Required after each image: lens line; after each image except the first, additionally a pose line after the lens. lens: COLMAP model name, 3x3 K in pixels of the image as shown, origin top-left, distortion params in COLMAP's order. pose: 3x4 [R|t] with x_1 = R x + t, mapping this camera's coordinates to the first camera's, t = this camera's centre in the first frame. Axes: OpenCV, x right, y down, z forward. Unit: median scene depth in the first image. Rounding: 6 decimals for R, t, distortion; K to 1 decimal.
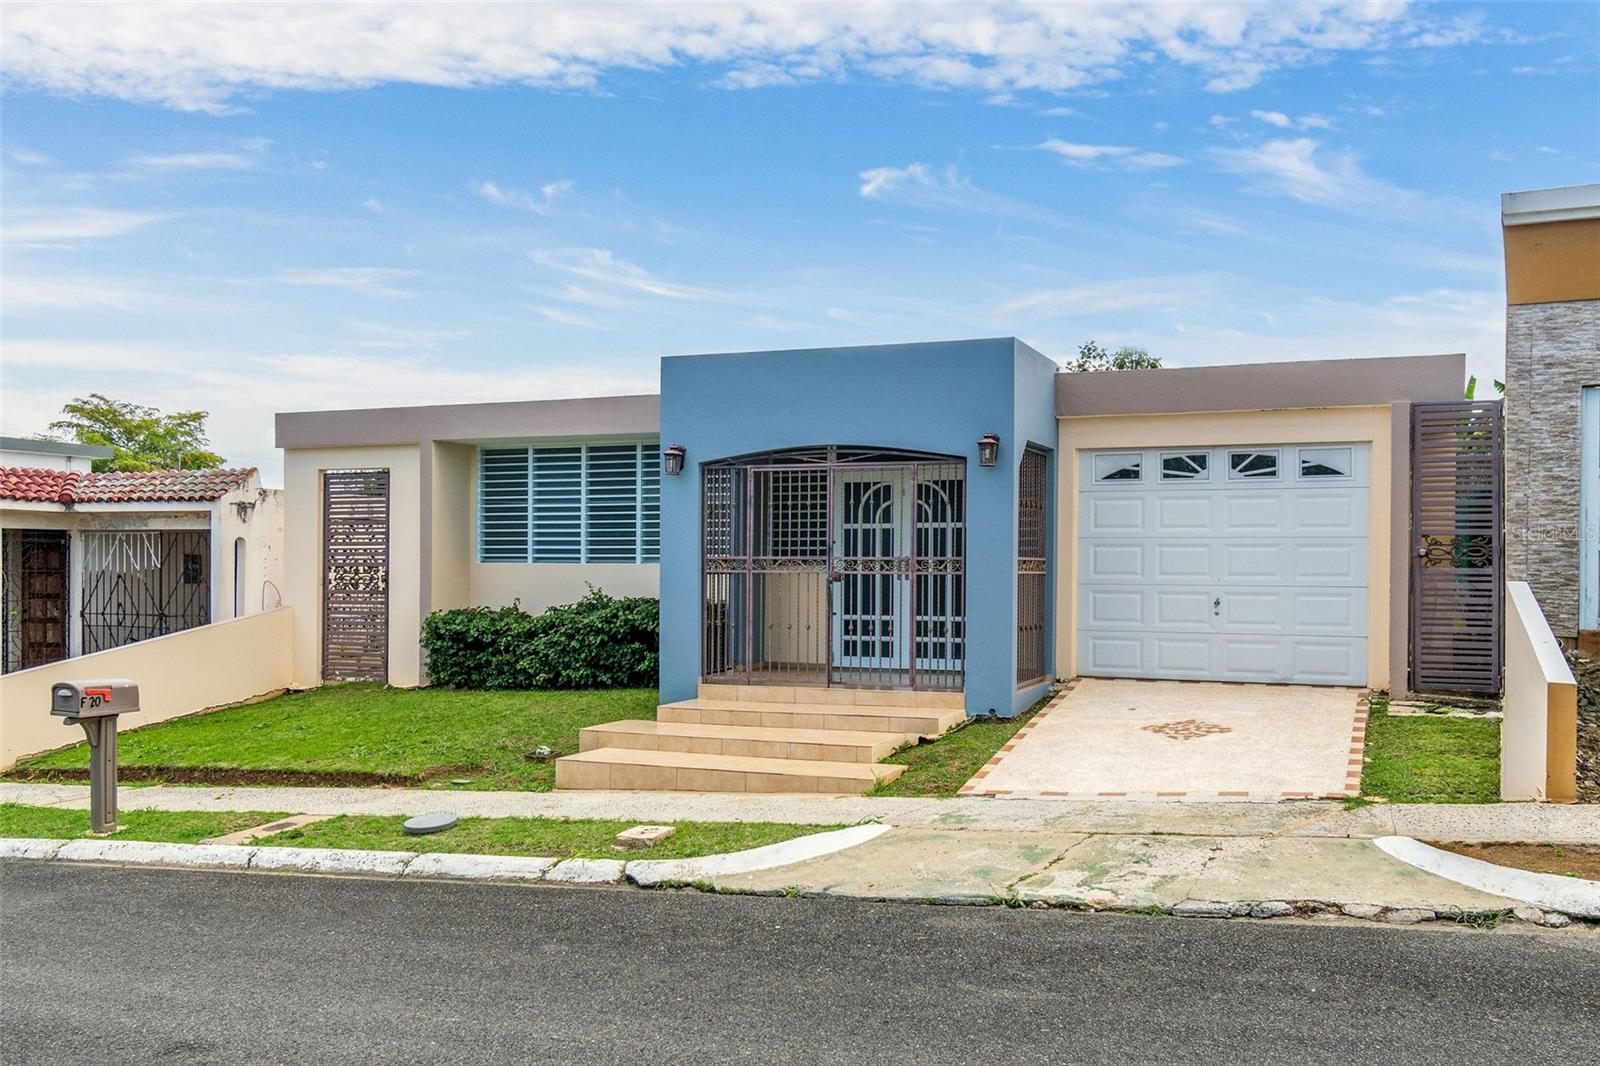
lens RADIAL K [[1254.7, 0, 849.8], [0, 1254.7, 552.0], [0, 0, 1]] dist [-0.000567, 0.002936]
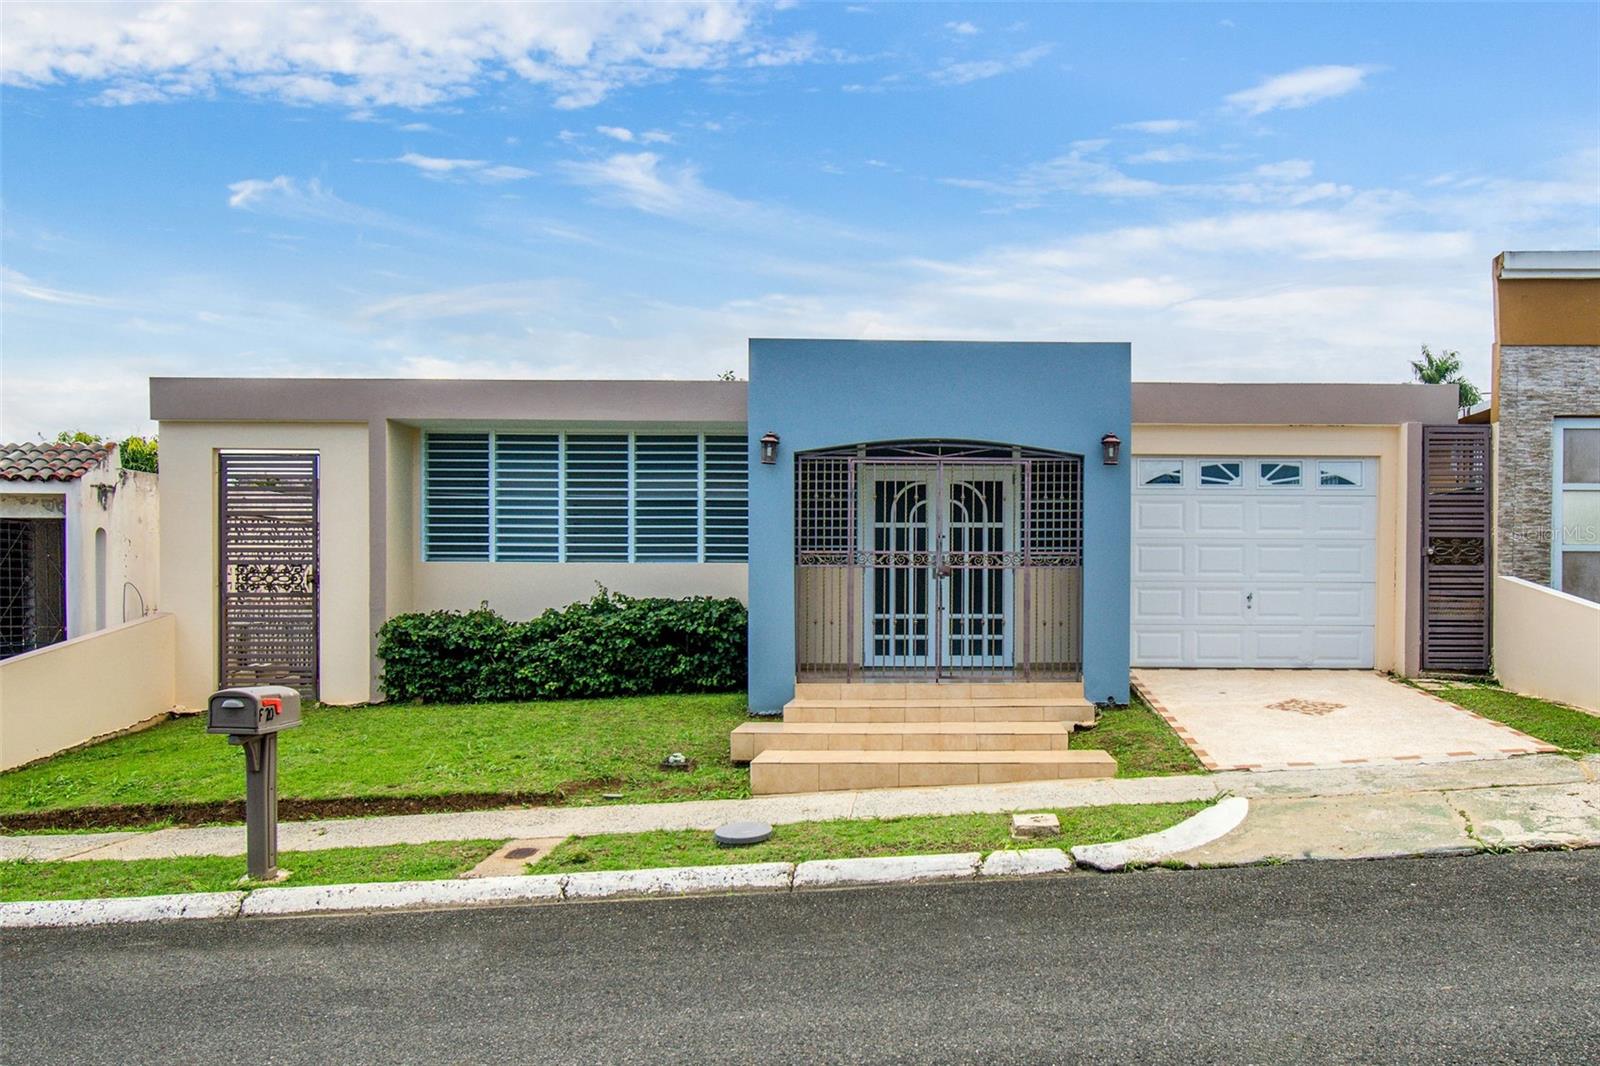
lens RADIAL K [[1216.8, 0, 912.3], [0, 1216.8, 590.0], [0, 0, 1]] dist [0.011413, -0.023489]
pose [[0.932590, -0.000630, 0.360936, -0.371290], [-0.003992, 0.999919, 0.012061, 0.021972], [-0.360915, -0.012688, 0.932512, 0.102051]]
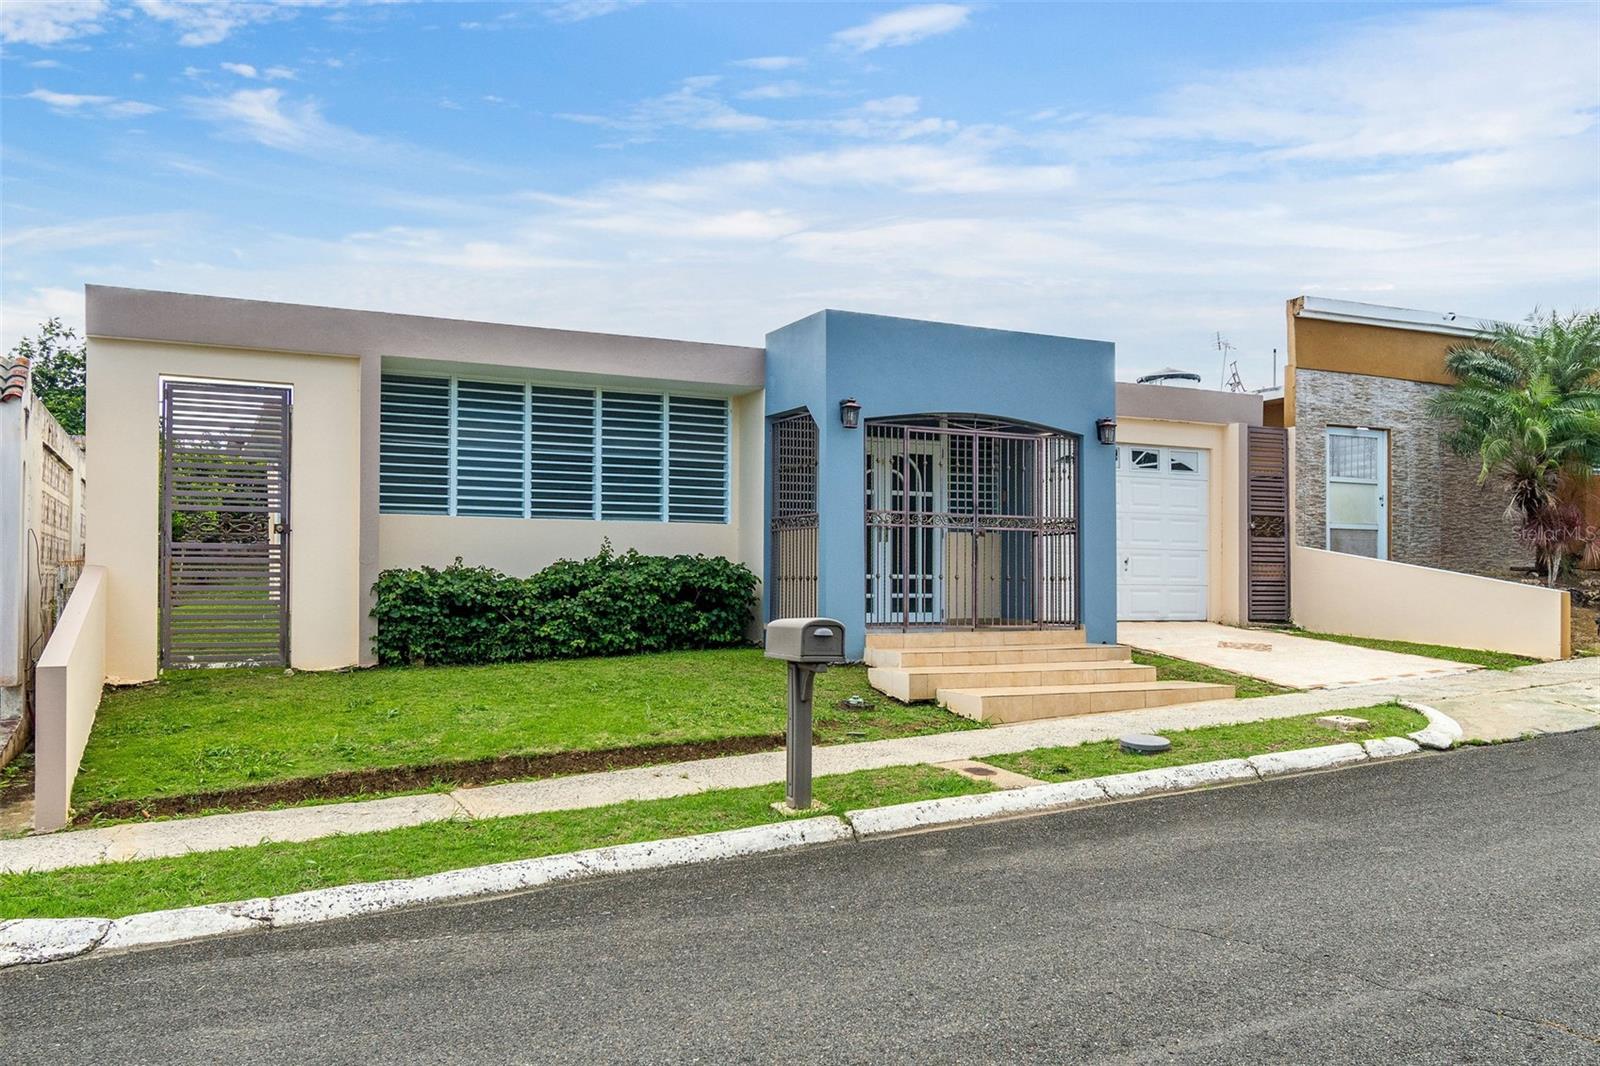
lens RADIAL K [[1229.2, 0, 792.2], [0, 1229.2, 535.8], [0, 0, 1]] dist [0.001628, 0.001167]
pose [[0.703359, 0.028410, 0.710267, -0.873133], [-0.013793, 0.999558, -0.026322, 0.052192], [-0.710701, 0.008717, 0.703440, 0.335887]]
